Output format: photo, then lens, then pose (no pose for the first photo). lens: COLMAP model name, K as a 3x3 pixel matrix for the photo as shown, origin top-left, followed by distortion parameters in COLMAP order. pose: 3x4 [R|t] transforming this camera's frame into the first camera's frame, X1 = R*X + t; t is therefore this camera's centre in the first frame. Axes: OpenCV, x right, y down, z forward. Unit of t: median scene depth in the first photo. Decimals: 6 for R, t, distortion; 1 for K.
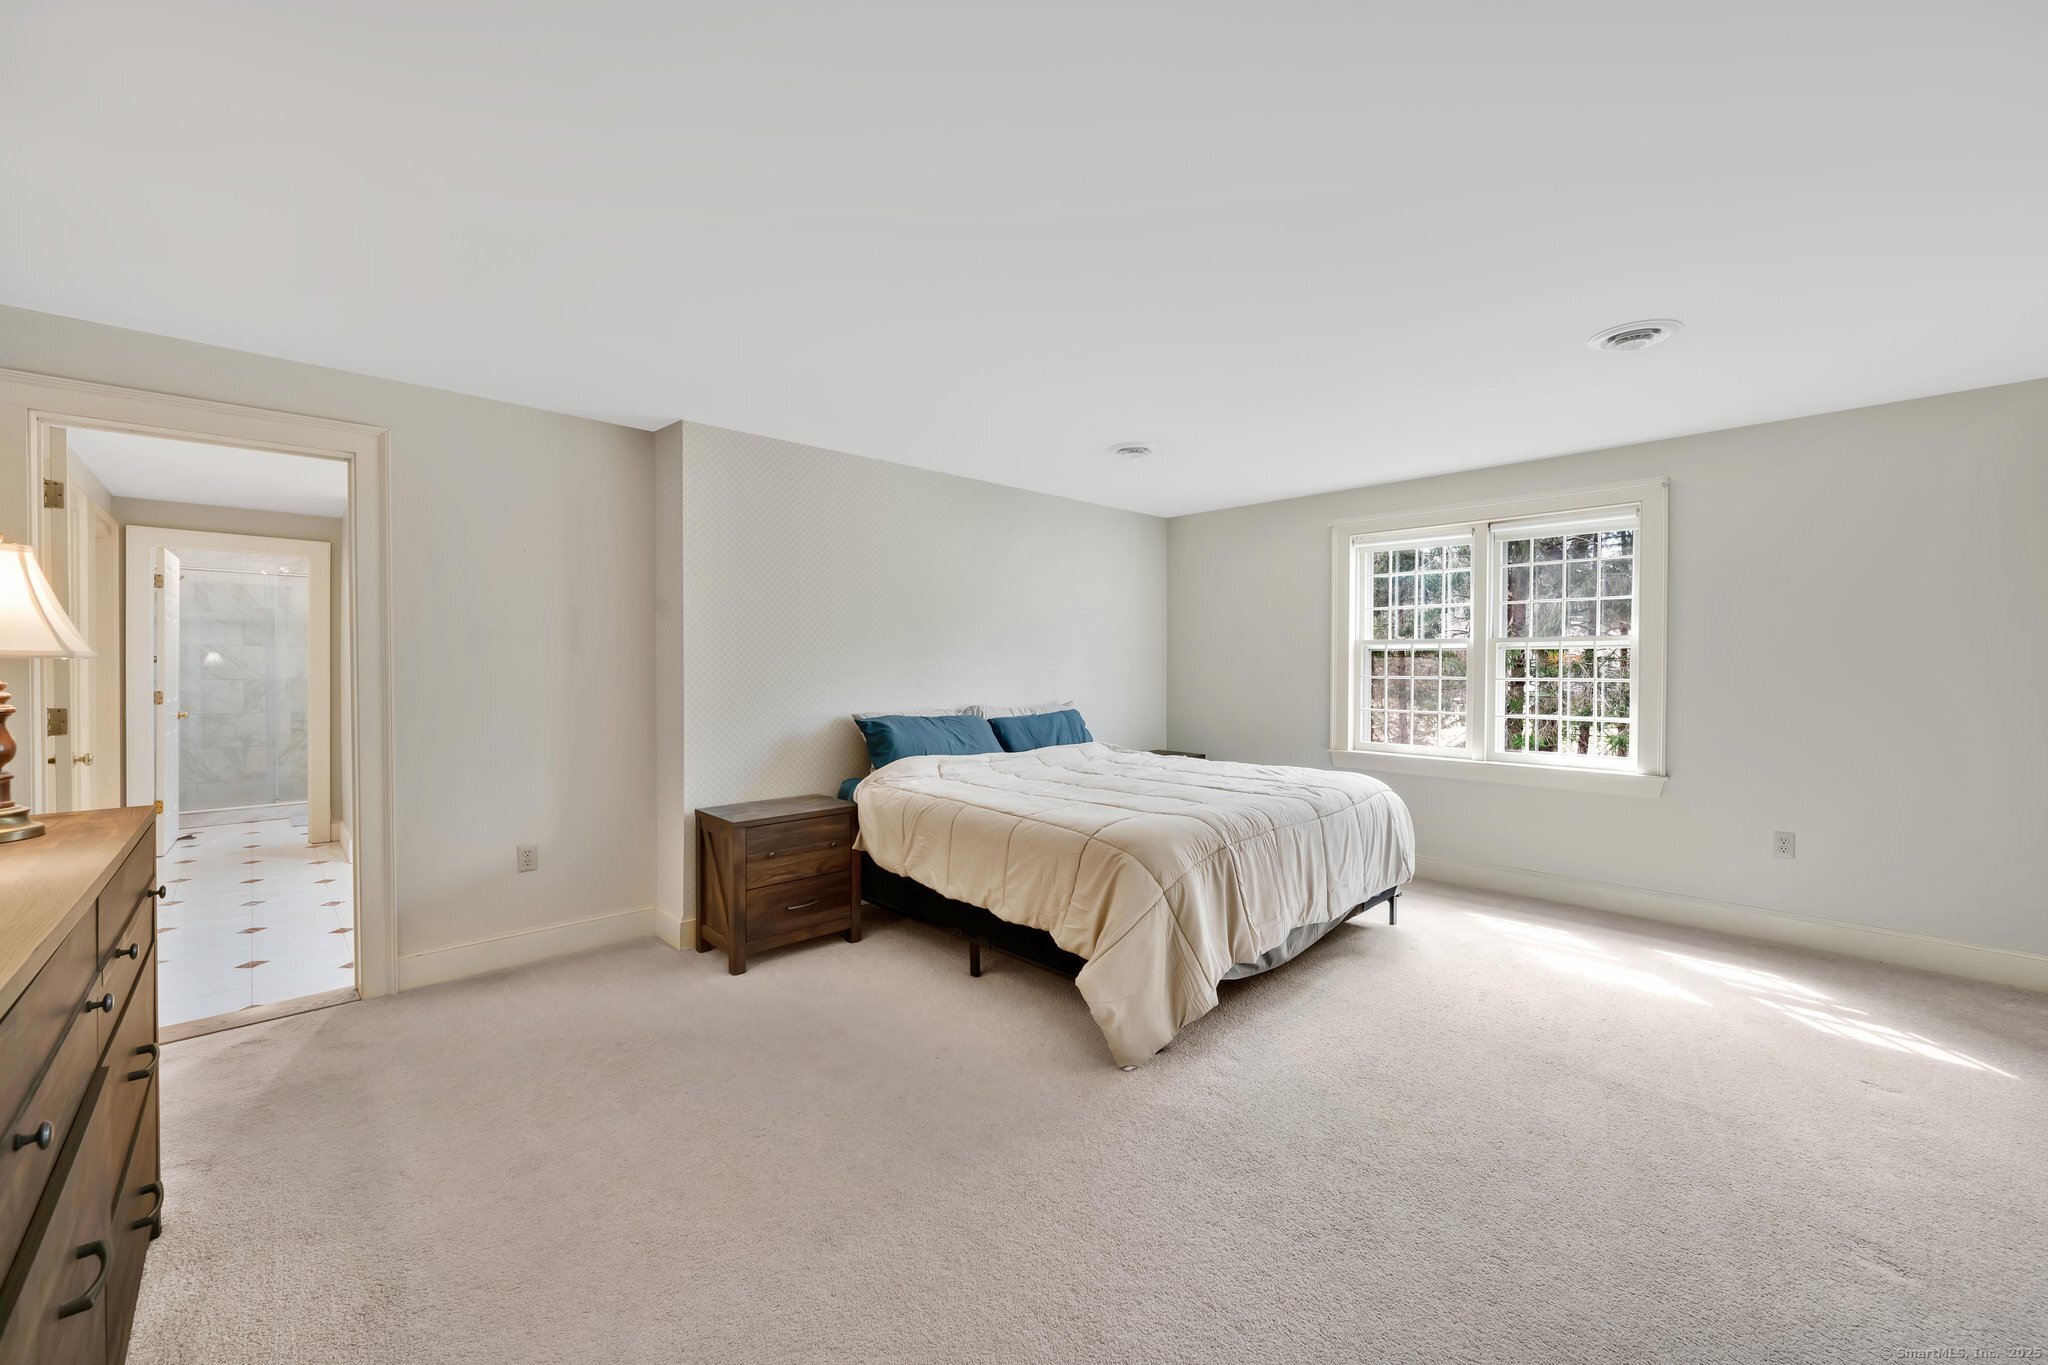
lens RADIAL K [[820.5, 0, 1028.2], [0, 820.5, 675.0], [0, 0, 1]] dist [0.000756, -0.000094]
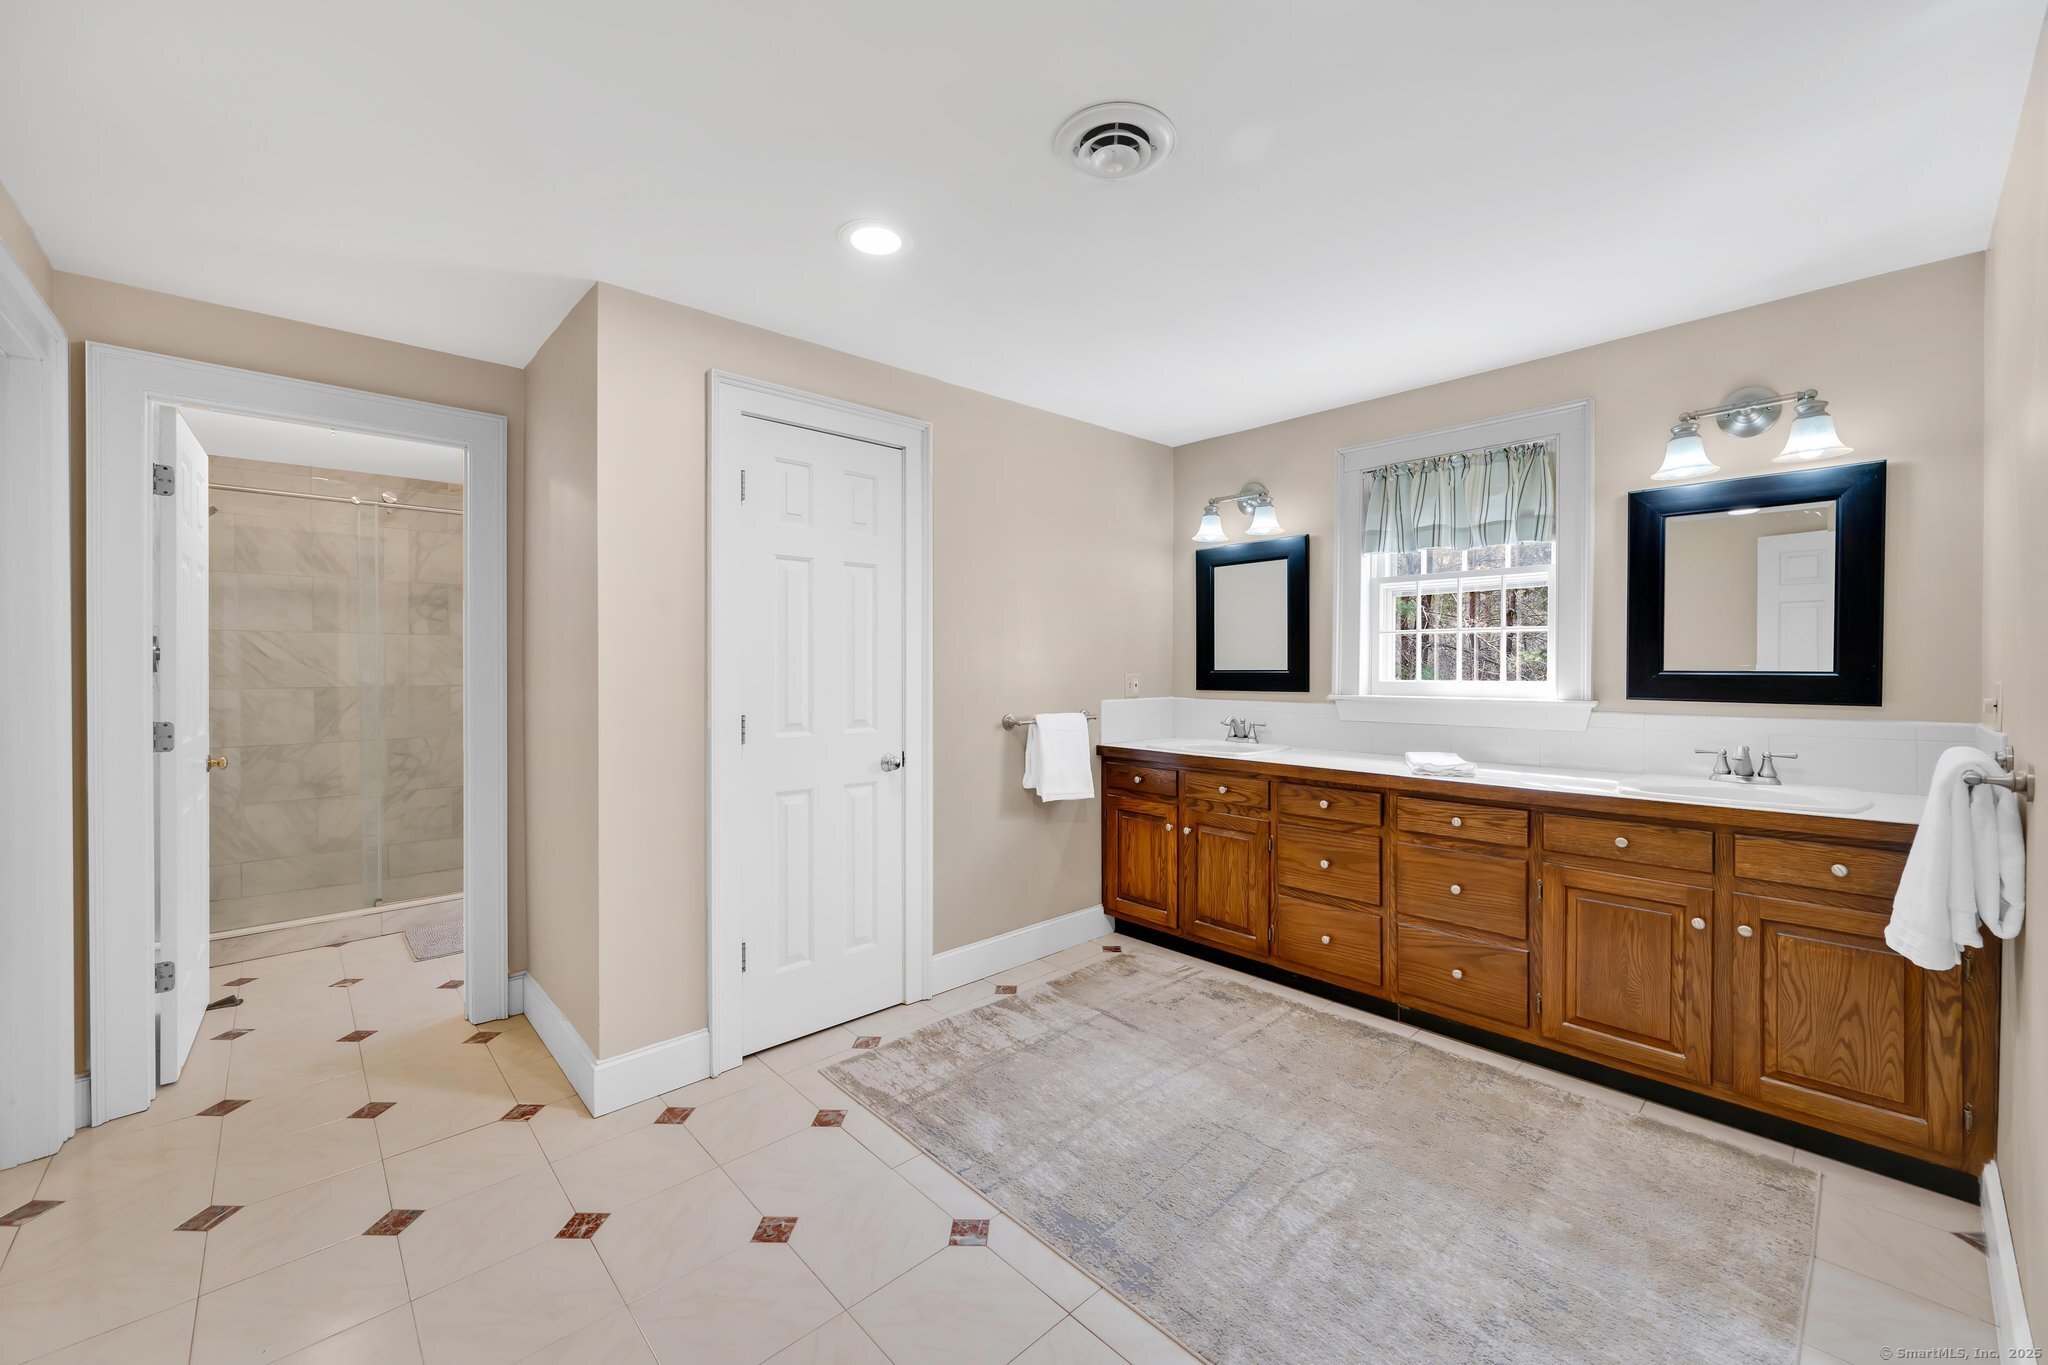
lens RADIAL K [[813.6, 0, 1030.2], [0, 813.6, 655.7], [0, 0, 1]] dist [0.000033, -0.000056]
pose [[0.999850, -0.012441, -0.012037, -0.534801], [0.012292, 0.999849, -0.012318, -0.005374], [0.012188, 0.012168, 0.999852, 0.517817]]
